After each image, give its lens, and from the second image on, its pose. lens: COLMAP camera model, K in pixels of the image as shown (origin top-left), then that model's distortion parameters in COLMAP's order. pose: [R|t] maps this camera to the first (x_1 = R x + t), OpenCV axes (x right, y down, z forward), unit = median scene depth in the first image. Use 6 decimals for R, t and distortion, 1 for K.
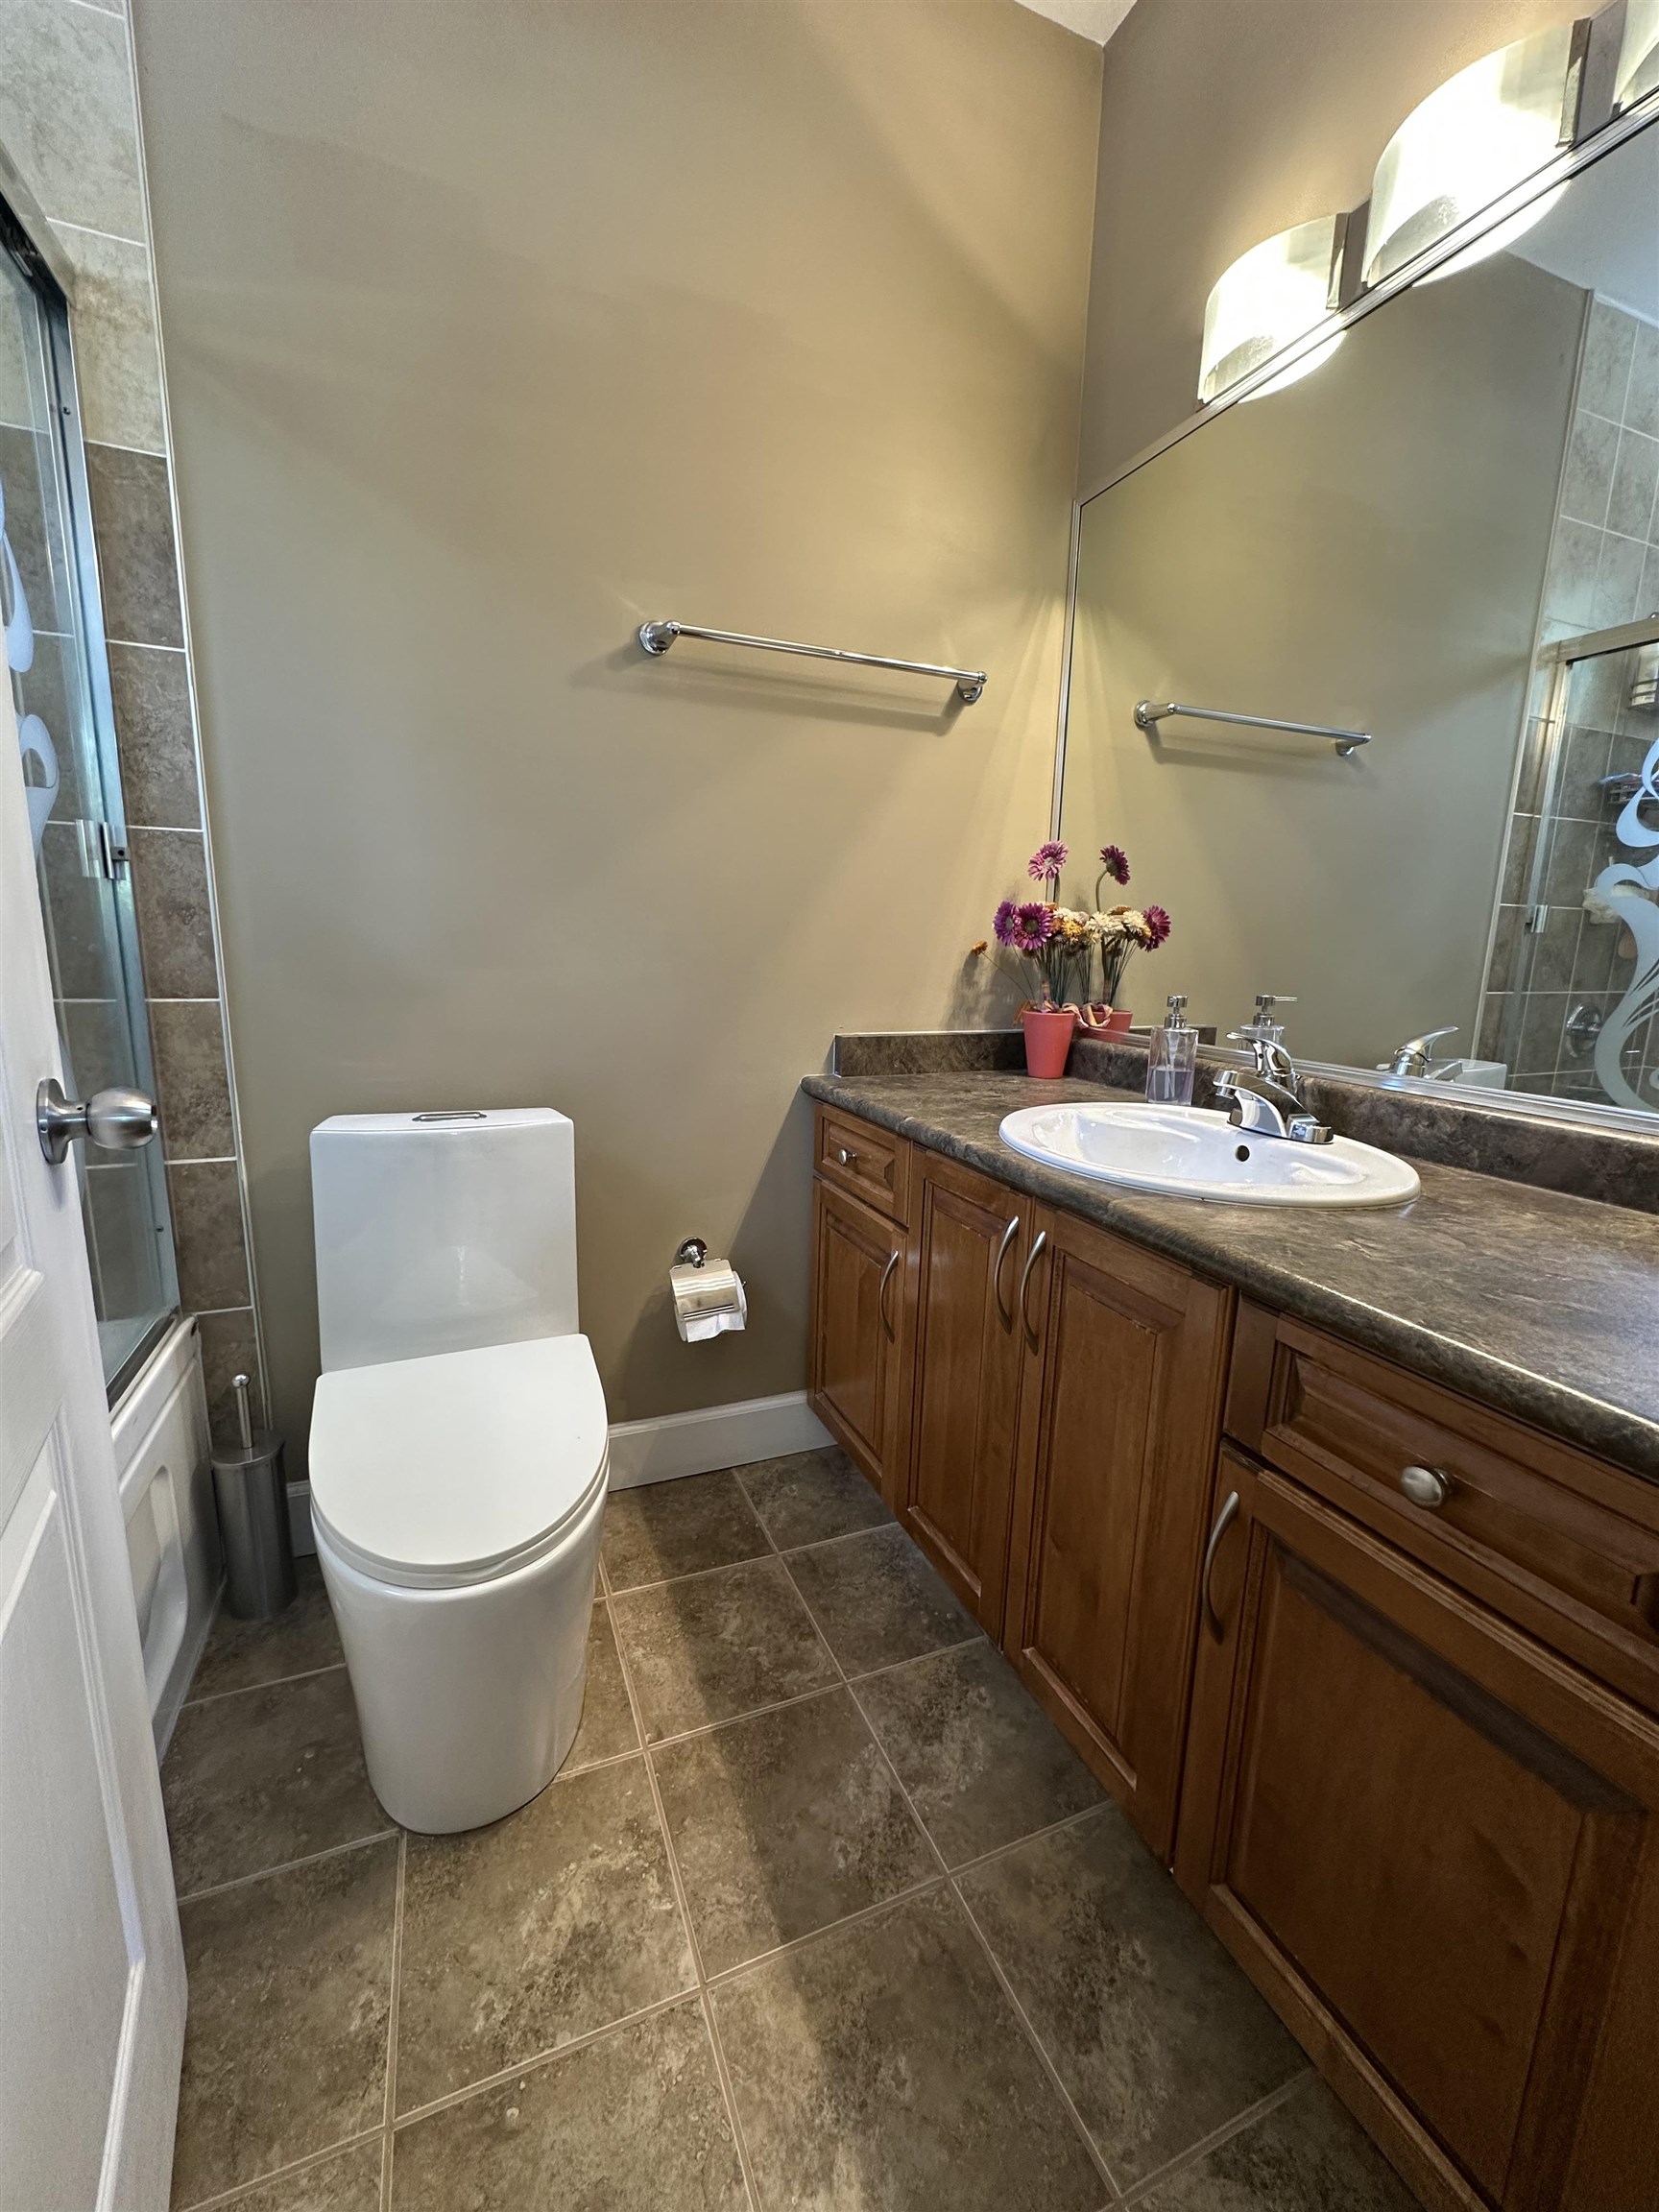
lens RADIAL K [[888.5, 0, 830.2], [0, 888.5, 1104.9], [0, 0, 1]] dist [0.001200, 0.000240]
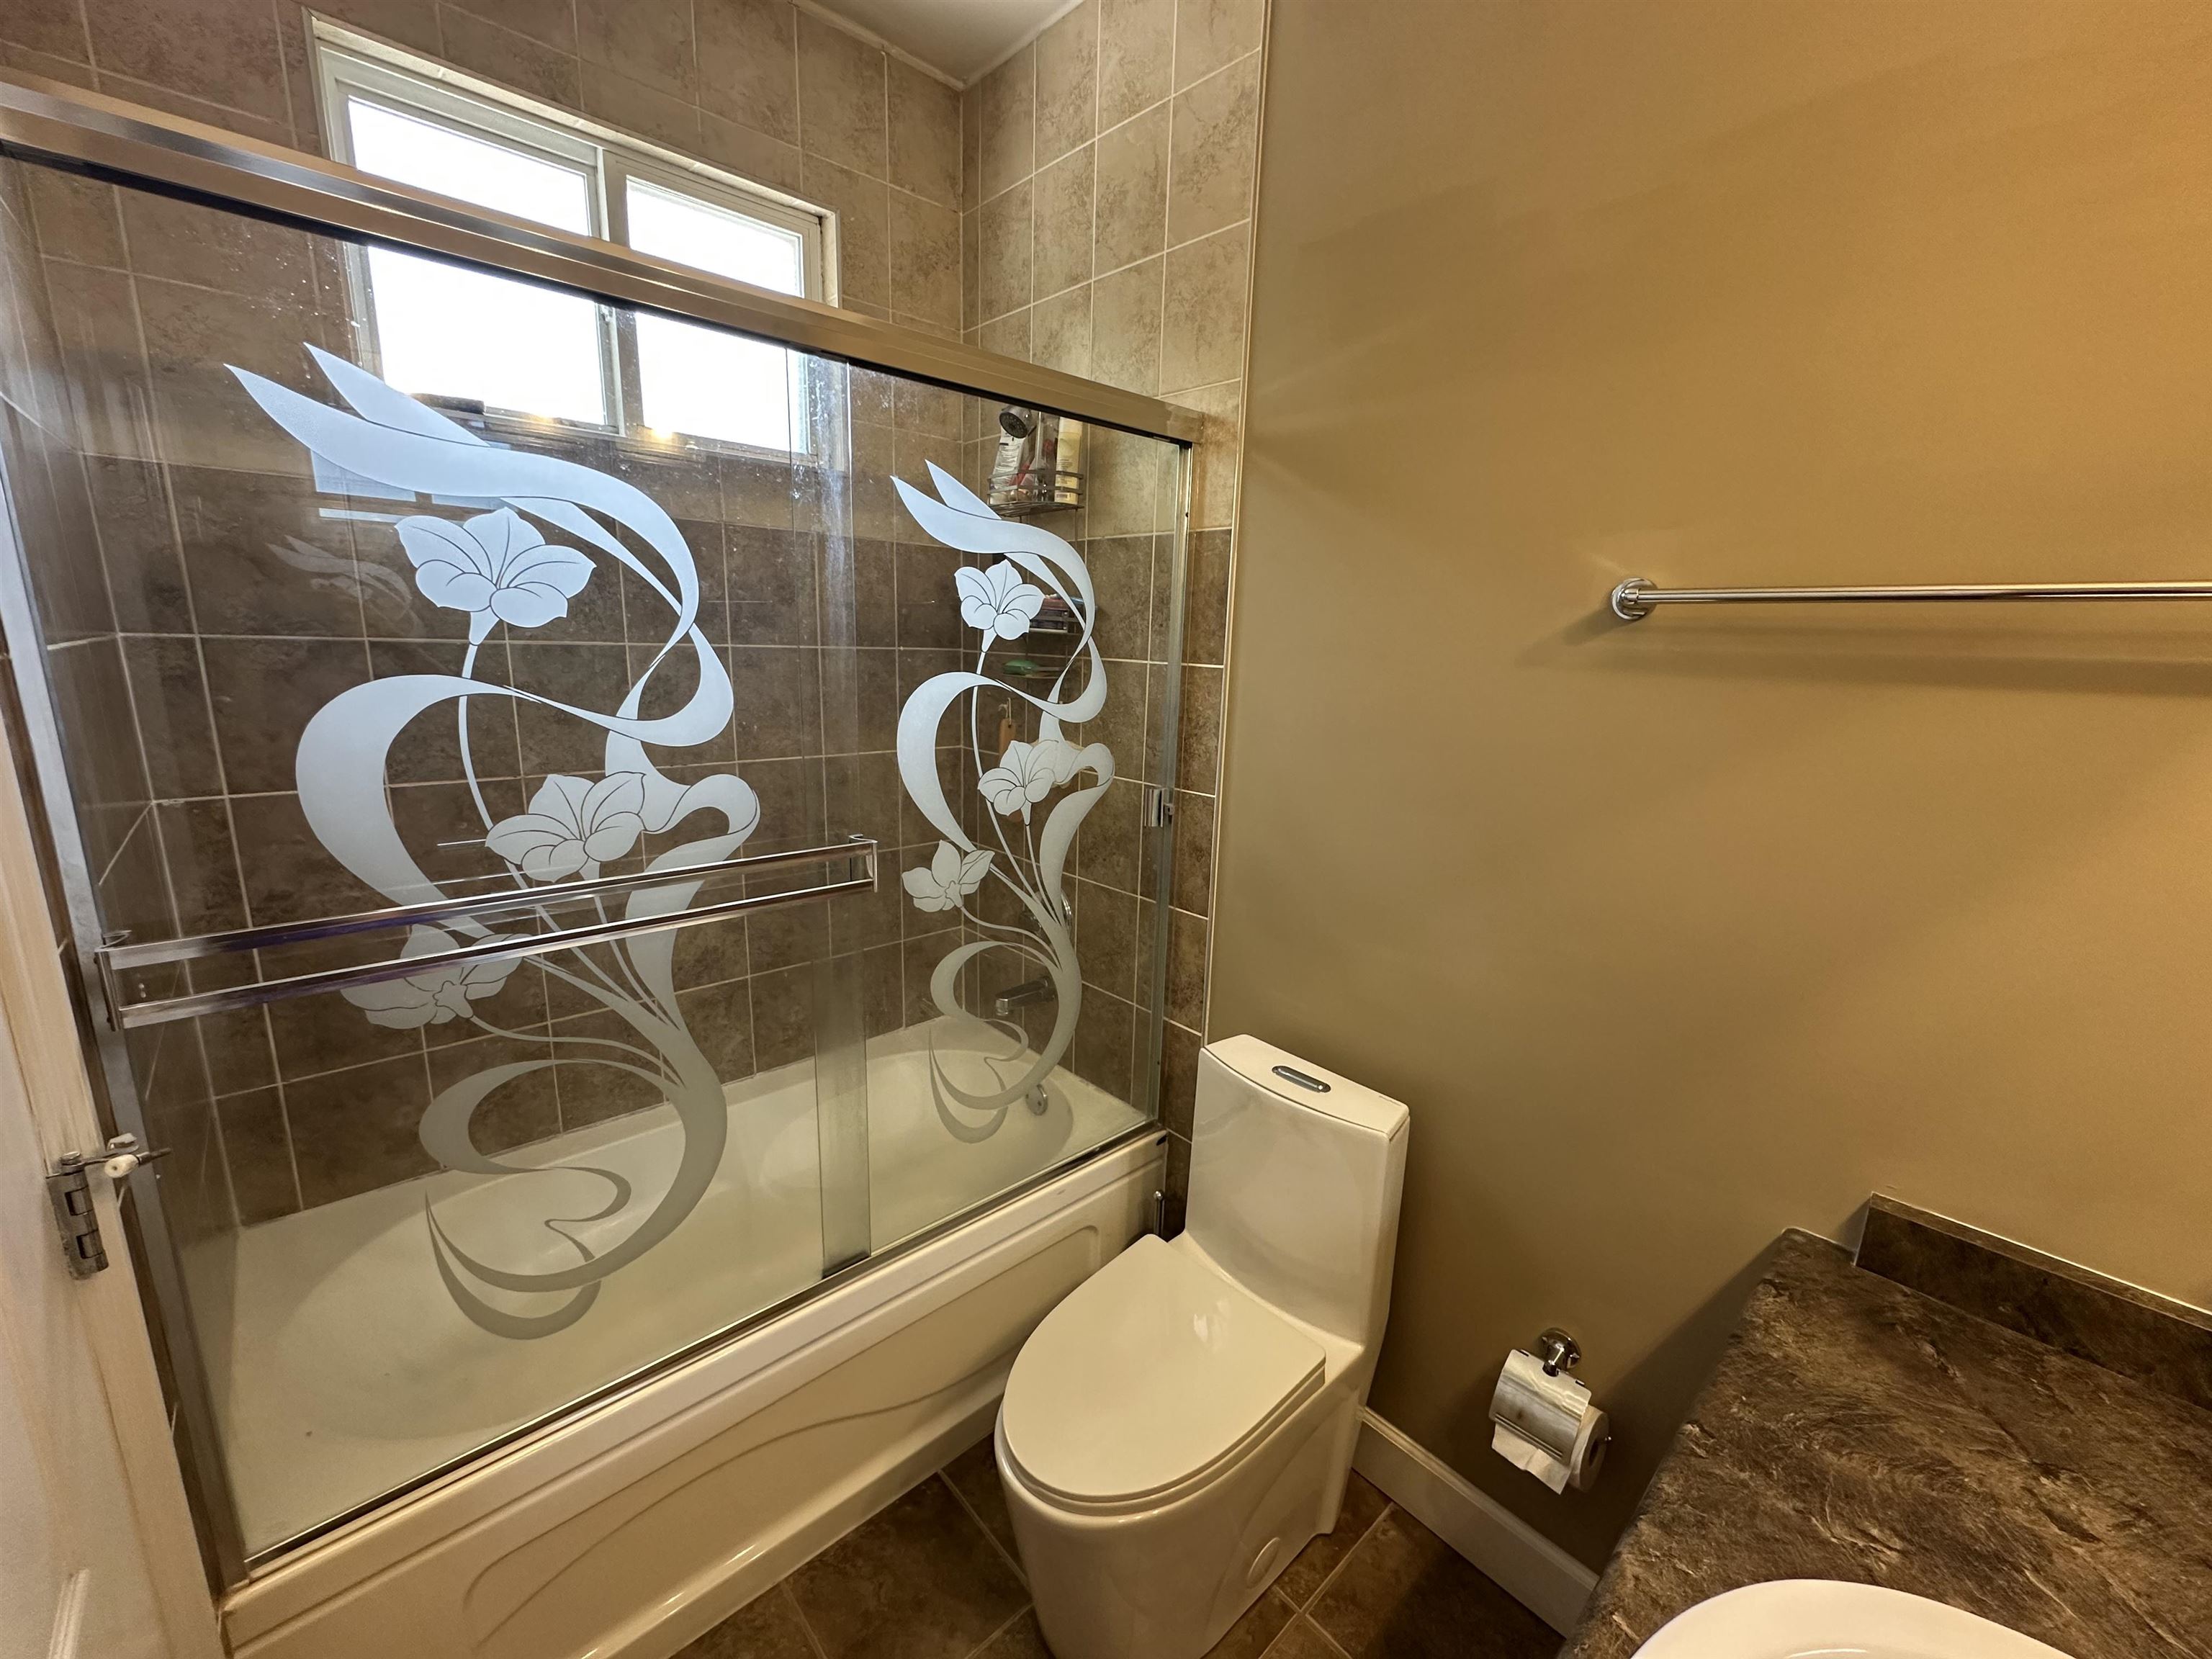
lens RADIAL K [[888.5, 0, 1108.8], [0, 888.5, 831.2], [0, 0, 1]] dist [0.001200, 0.000240]
pose [[0.335767, 0.190500, -0.922480, 0.401509], [-0.195815, 0.972057, 0.129465, -0.347816], [0.921367, 0.137165, 0.363688, 0.338275]]
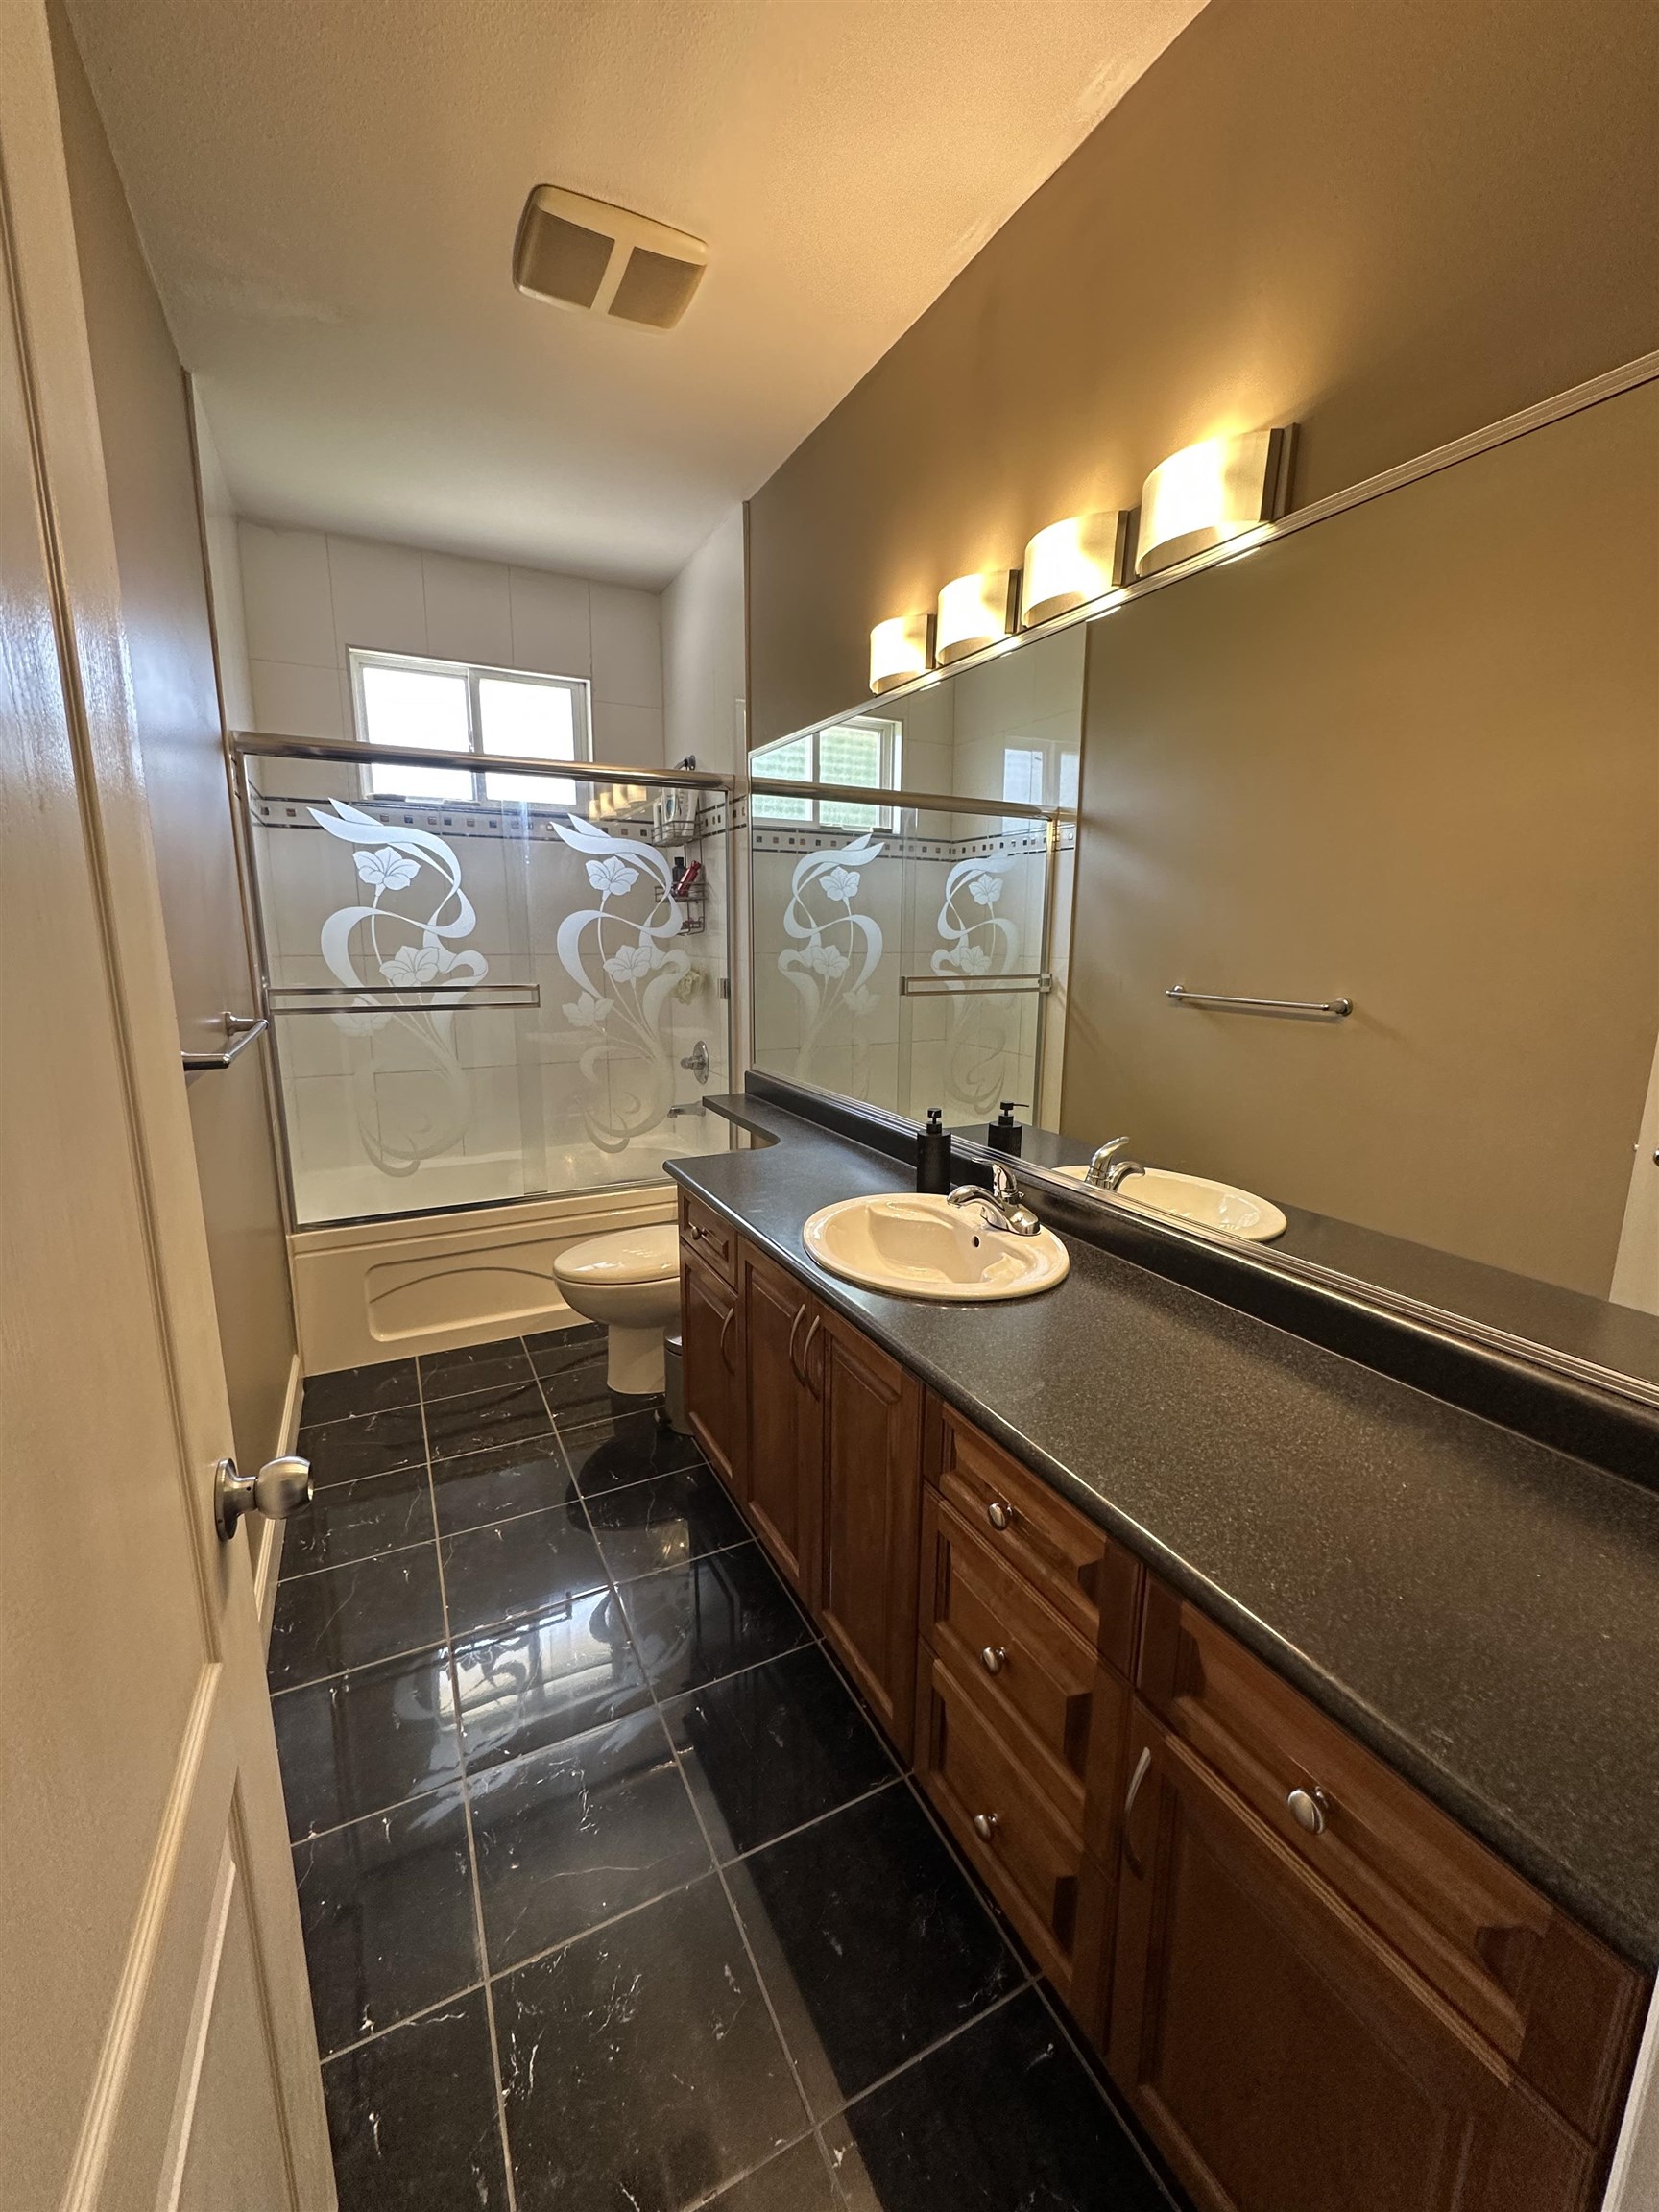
lens RADIAL K [[888.5, 0, 826.8], [0, 888.5, 1105.8], [0, 0, 1]] dist [0.001200, 0.000240]
pose [[0.067152, 0.176759, -0.981961, 1.479224], [-0.186582, 0.969045, 0.161674, -0.355036], [0.980142, 0.172359, 0.098053, 0.893870]]
